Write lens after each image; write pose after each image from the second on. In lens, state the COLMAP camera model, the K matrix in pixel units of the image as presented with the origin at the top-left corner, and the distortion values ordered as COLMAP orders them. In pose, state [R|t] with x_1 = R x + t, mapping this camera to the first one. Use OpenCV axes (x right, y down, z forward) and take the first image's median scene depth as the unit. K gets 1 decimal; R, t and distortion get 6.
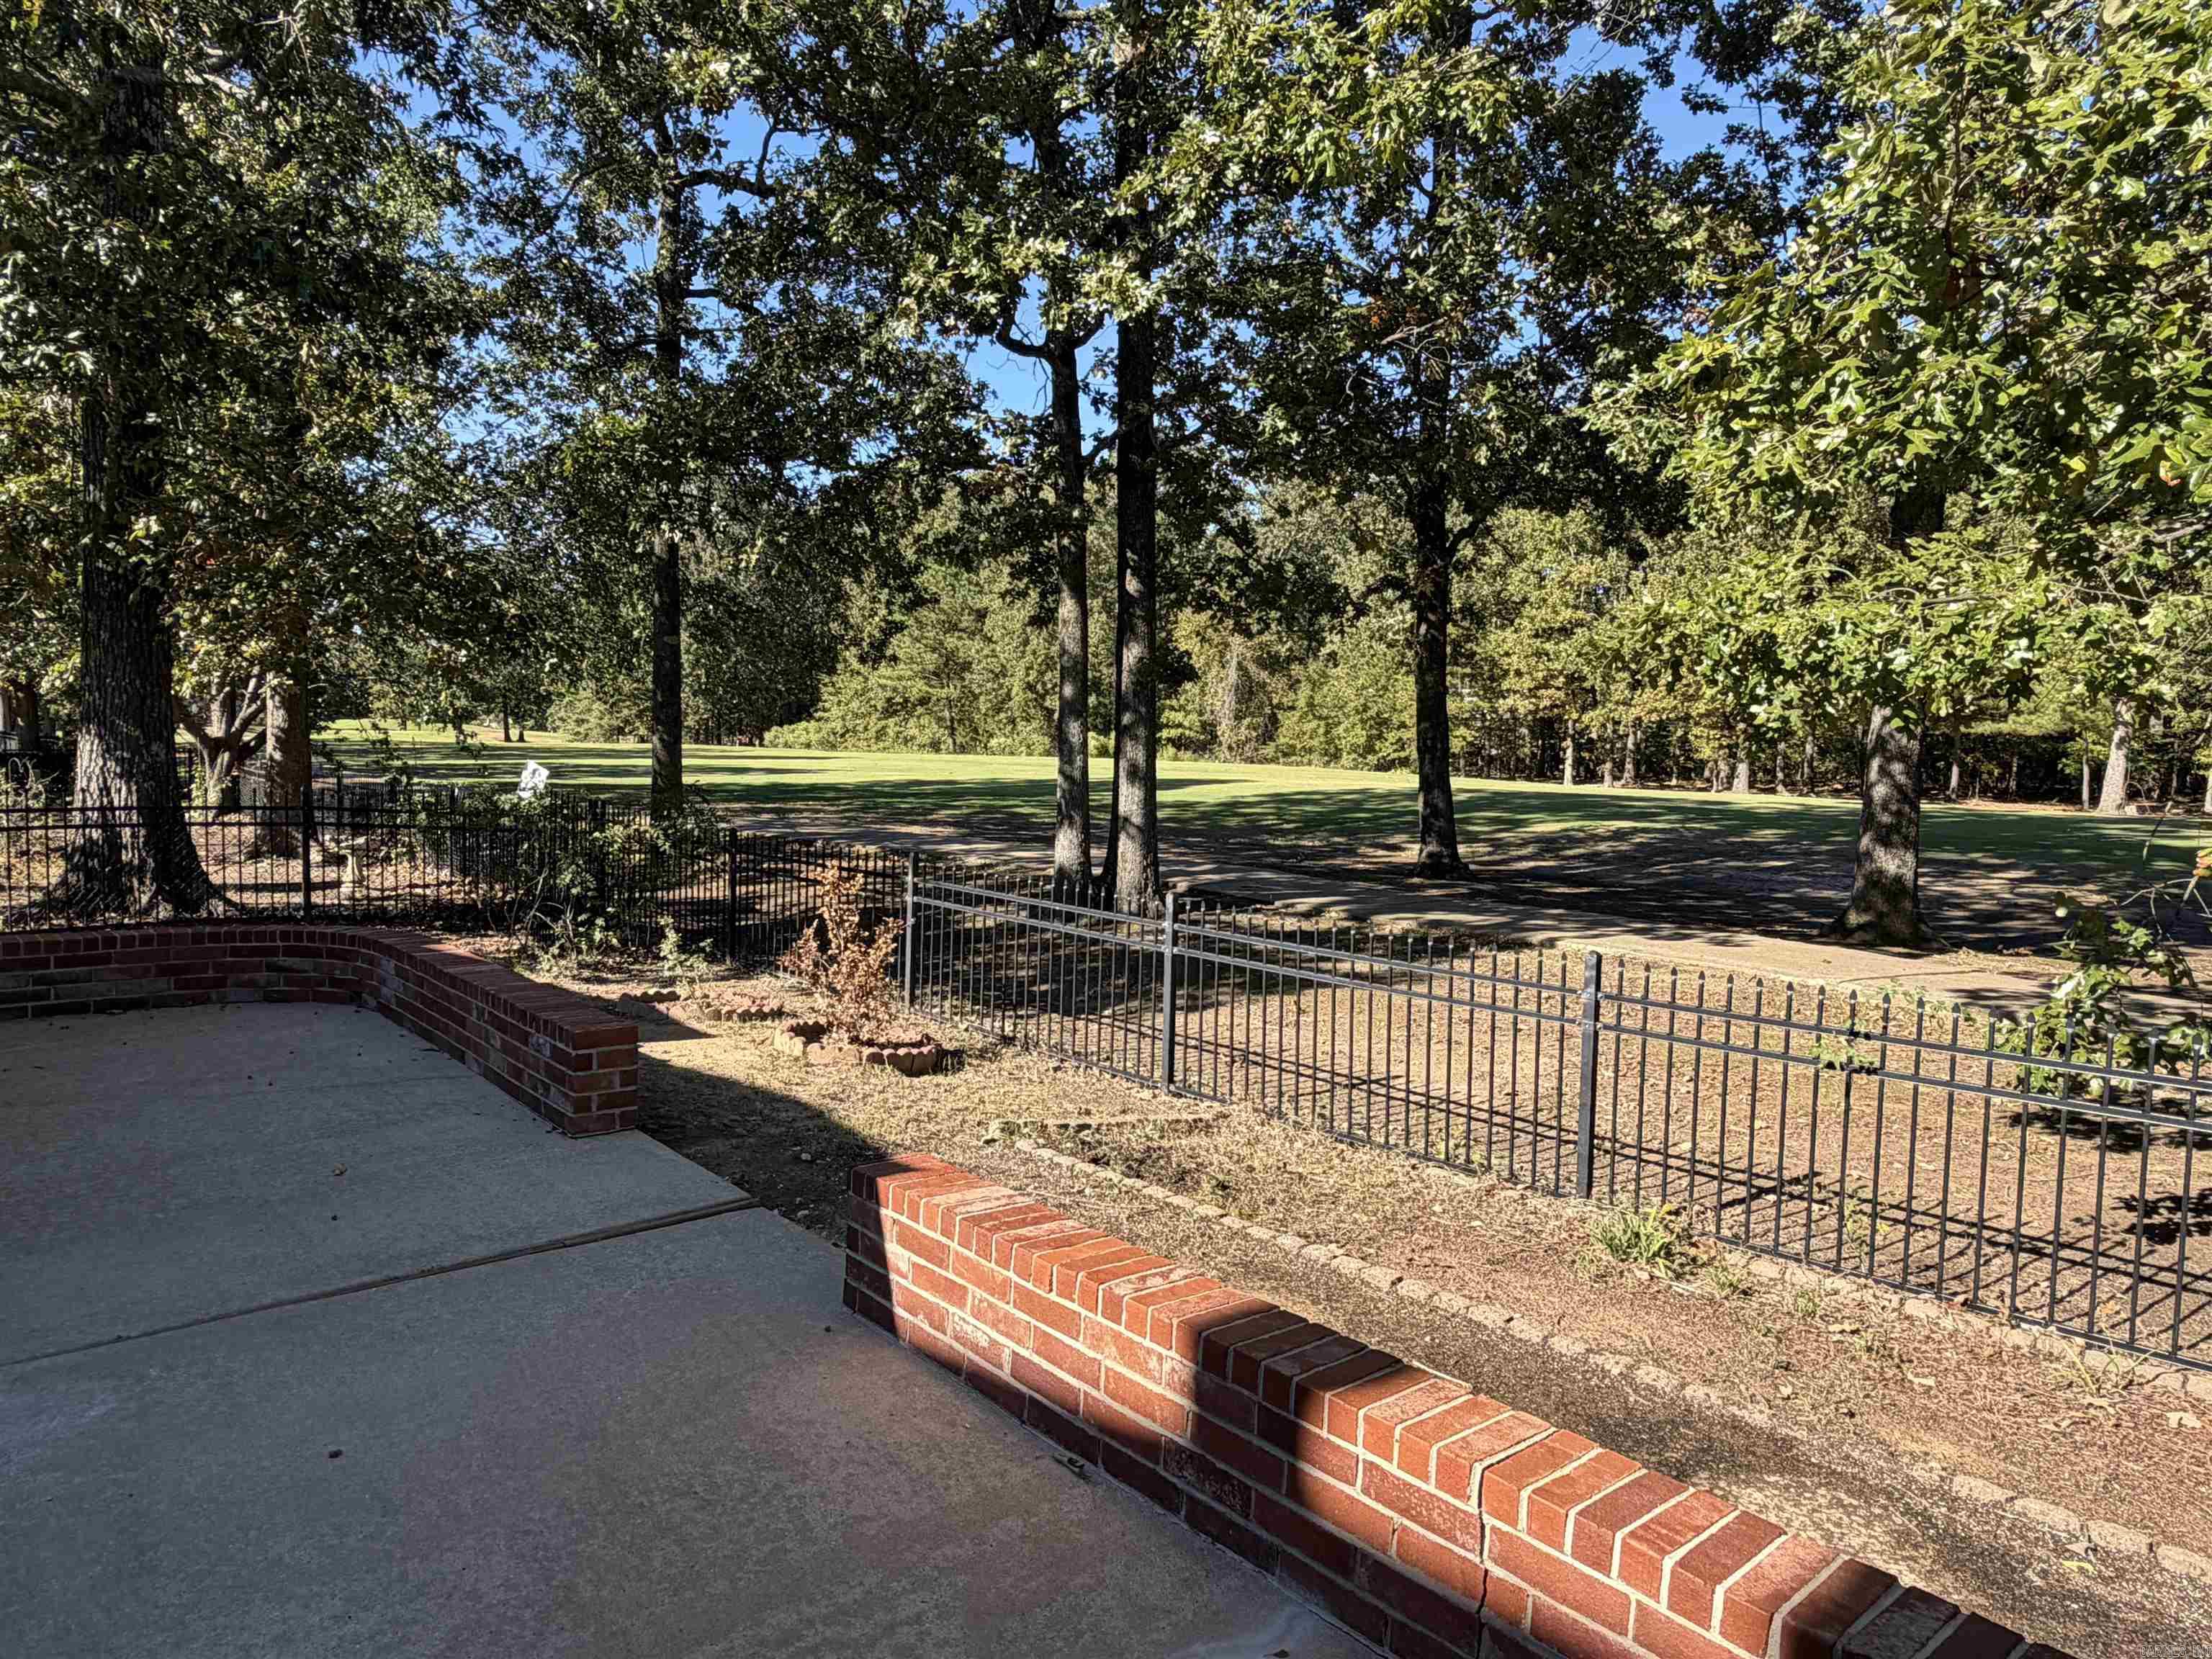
lens RADIAL K [[1401.0, 0, 1106.0], [0, 1401.0, 829.5], [0, 0, 1]] dist [-0.010759, -0.001506]
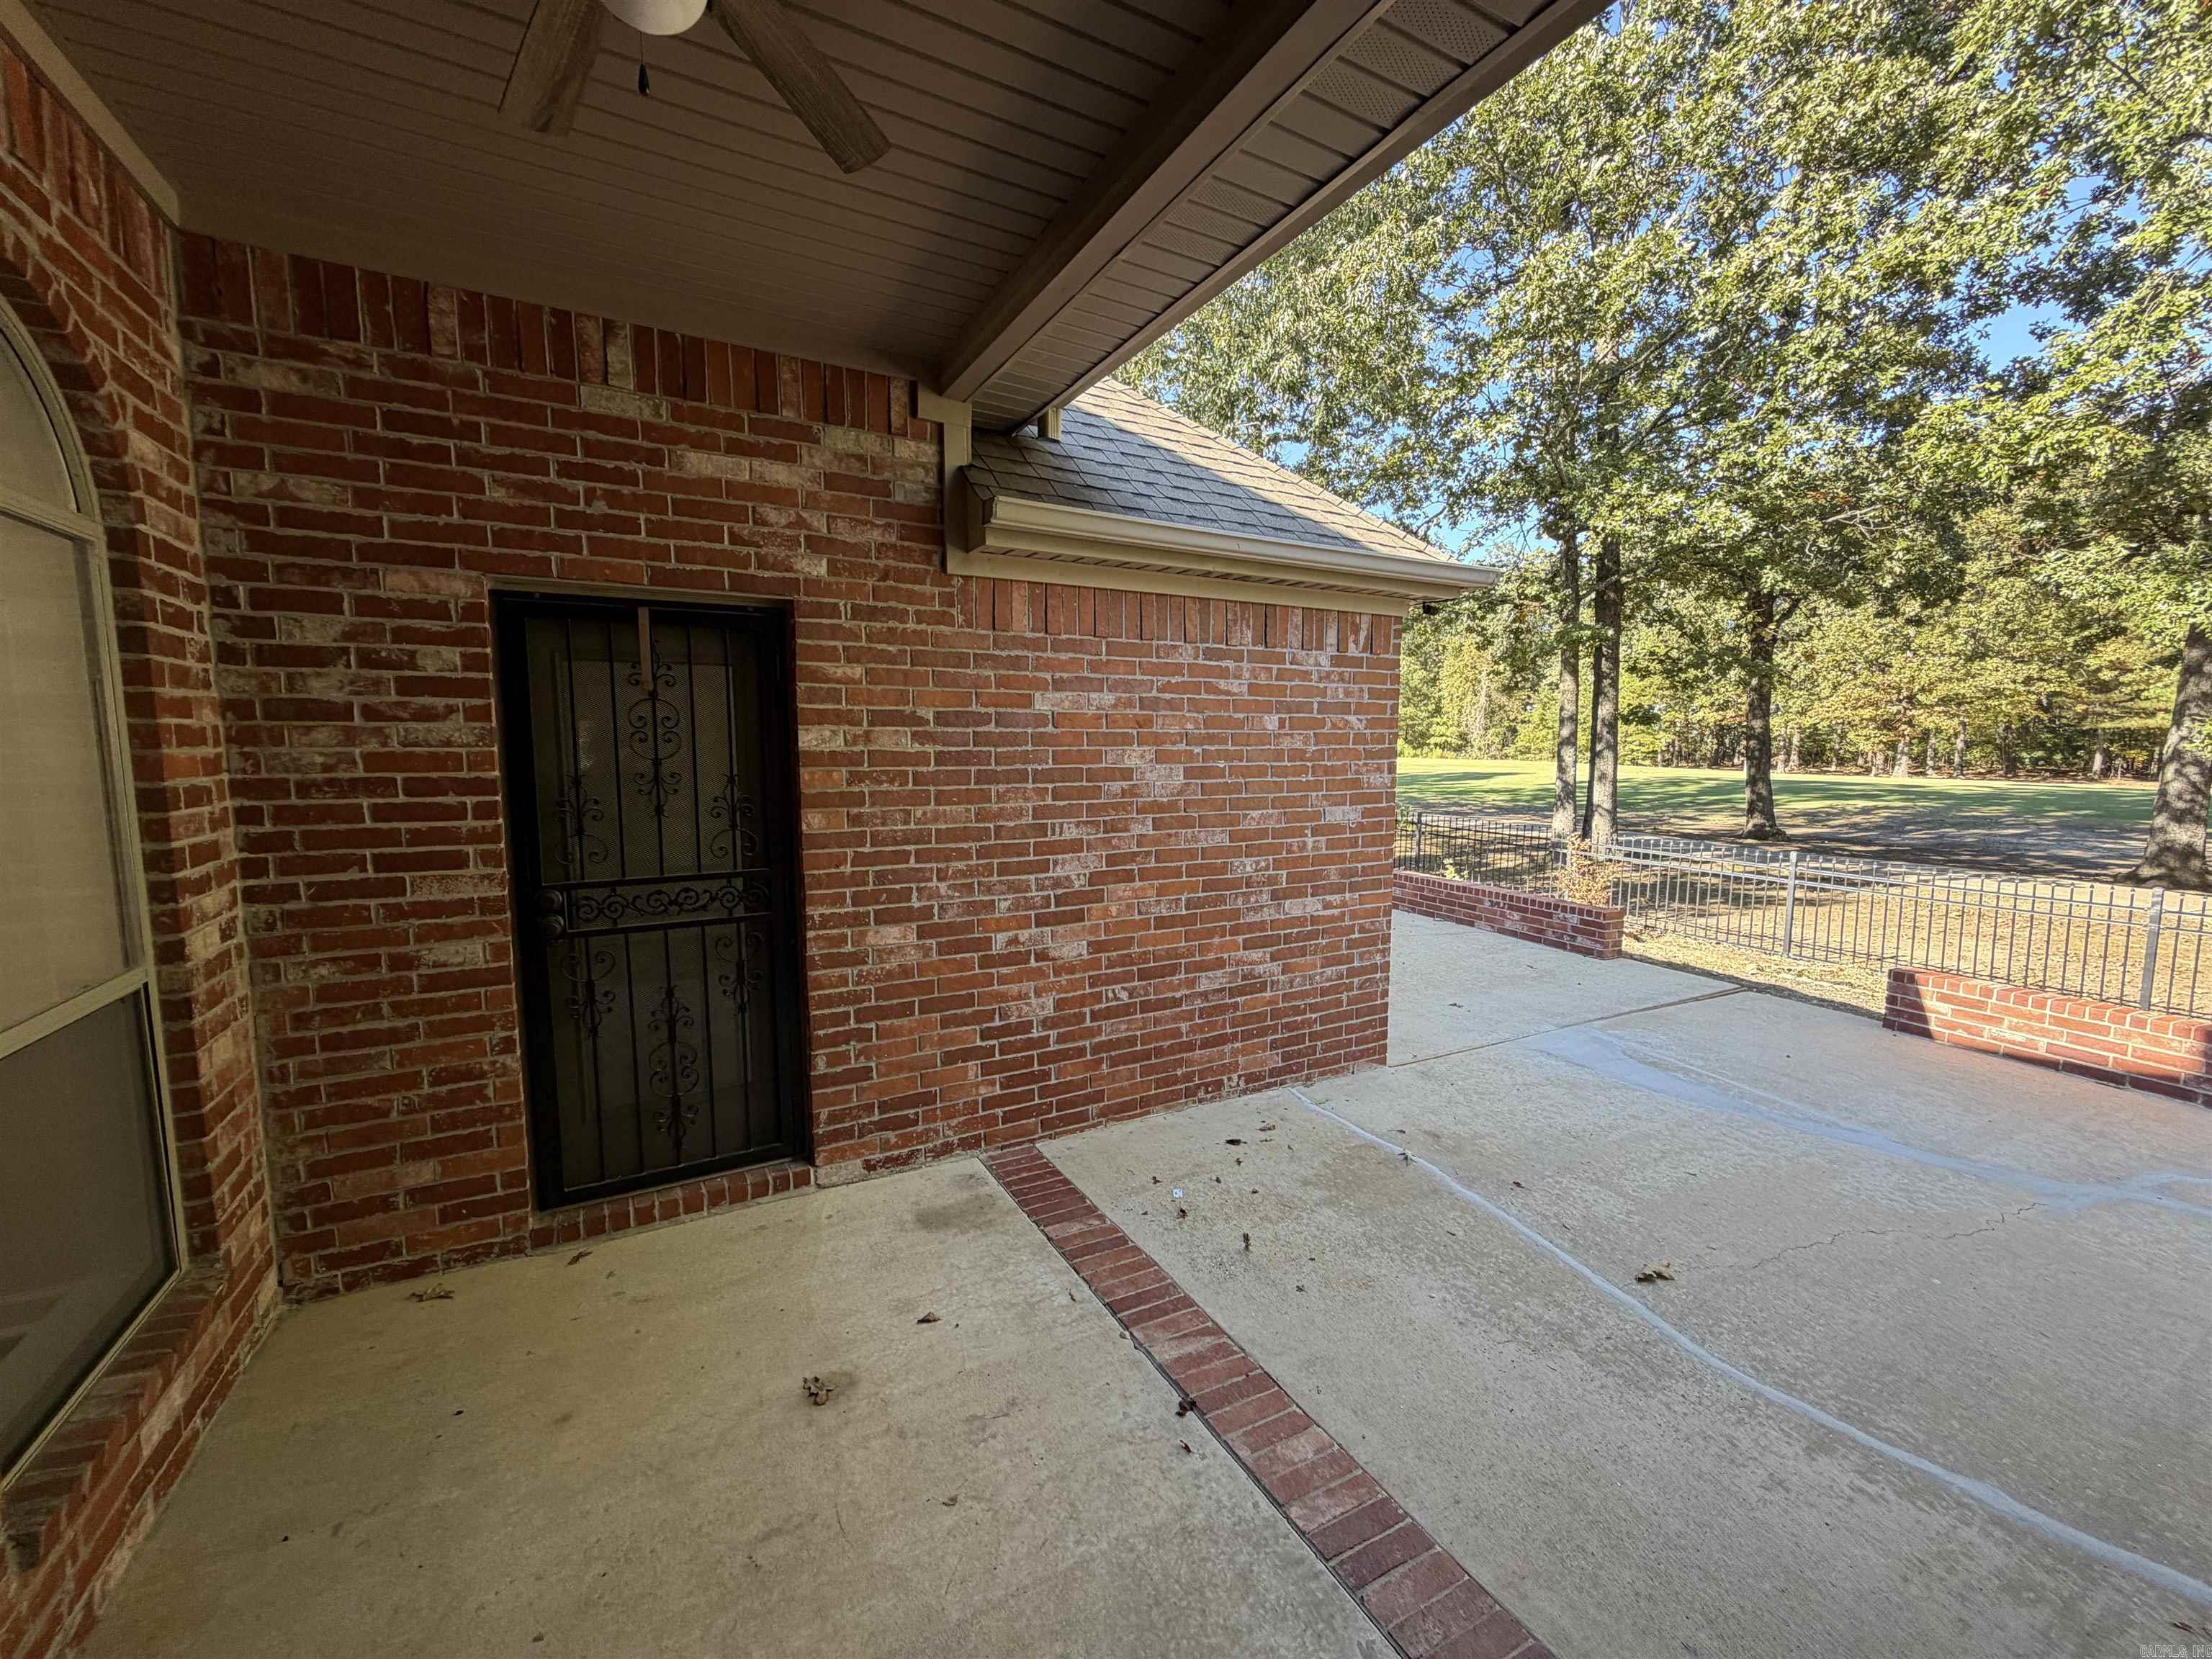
lens RADIAL K [[875.9, 0, 1106.0], [0, 875.9, 829.5], [0, 0, 1]] dist [0.003159, 0.000287]
pose [[0.961321, 0.007466, -0.275329, -0.270737], [0.001319, 0.999496, 0.031711, -0.012299], [0.275428, -0.030848, 0.960827, -0.206528]]
